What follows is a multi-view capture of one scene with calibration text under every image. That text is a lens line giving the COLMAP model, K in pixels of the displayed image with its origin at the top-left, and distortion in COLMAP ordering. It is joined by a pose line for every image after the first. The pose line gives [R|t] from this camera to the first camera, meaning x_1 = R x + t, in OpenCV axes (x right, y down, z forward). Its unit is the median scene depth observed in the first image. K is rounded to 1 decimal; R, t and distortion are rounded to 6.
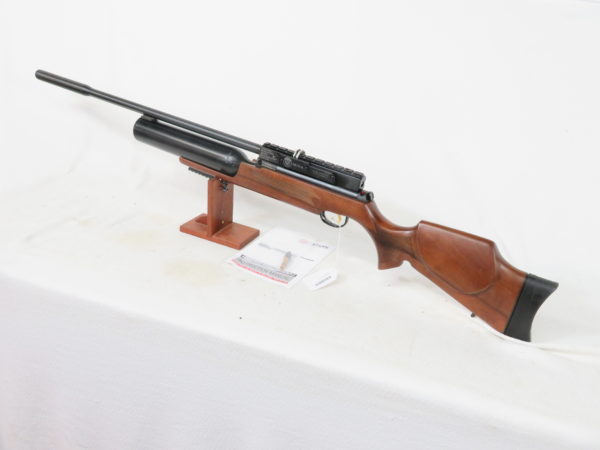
lens RADIAL K [[493.3, 0, 300.0], [0, 493.3, 225.0], [0, 0, 1]] dist [0.001142, 0.000642]
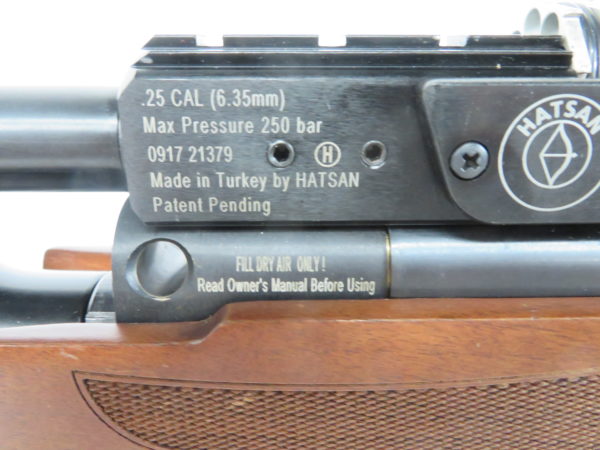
lens RADIAL K [[493.3, 0, 300.0], [0, 493.3, 225.0], [0, 0, 1]] dist [0.001142, 0.000642]
pose [[0.837612, -0.336754, 0.430119, -0.098737], [0.345723, 0.936423, 0.059894, -0.134639], [-0.422943, 0.098534, 0.900783, 0.933358]]
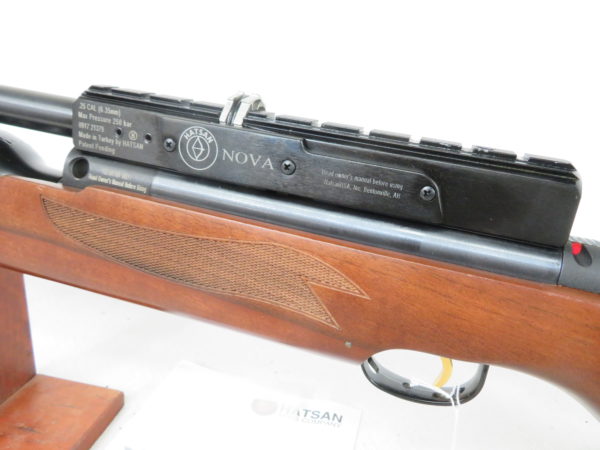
lens RADIAL K [[493.3, 0, 300.0], [0, 493.3, 225.0], [0, 0, 1]] dist [0.001142, 0.000642]
pose [[0.973455, -0.101771, 0.205006, -0.028856], [0.118938, 0.990199, -0.073203, -0.070002], [-0.195547, 0.095643, 0.976019, 0.764713]]
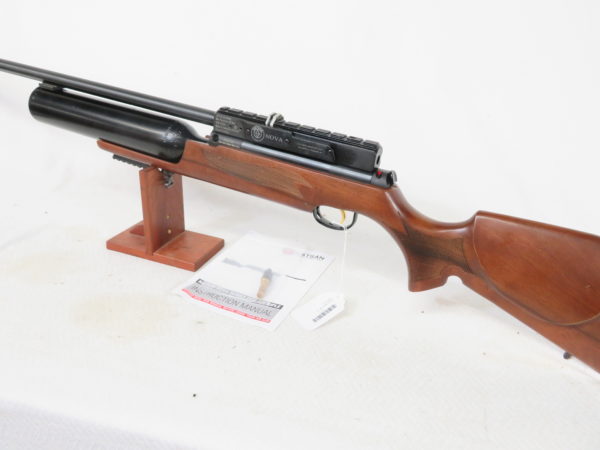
lens RADIAL K [[493.3, 0, 300.0], [0, 493.3, 225.0], [0, 0, 1]] dist [0.001142, 0.000642]
pose [[0.996777, -0.065144, 0.046827, -0.007652], [0.064813, 0.997861, 0.008558, -0.010321], [-0.047284, -0.005496, 0.998866, 0.349978]]
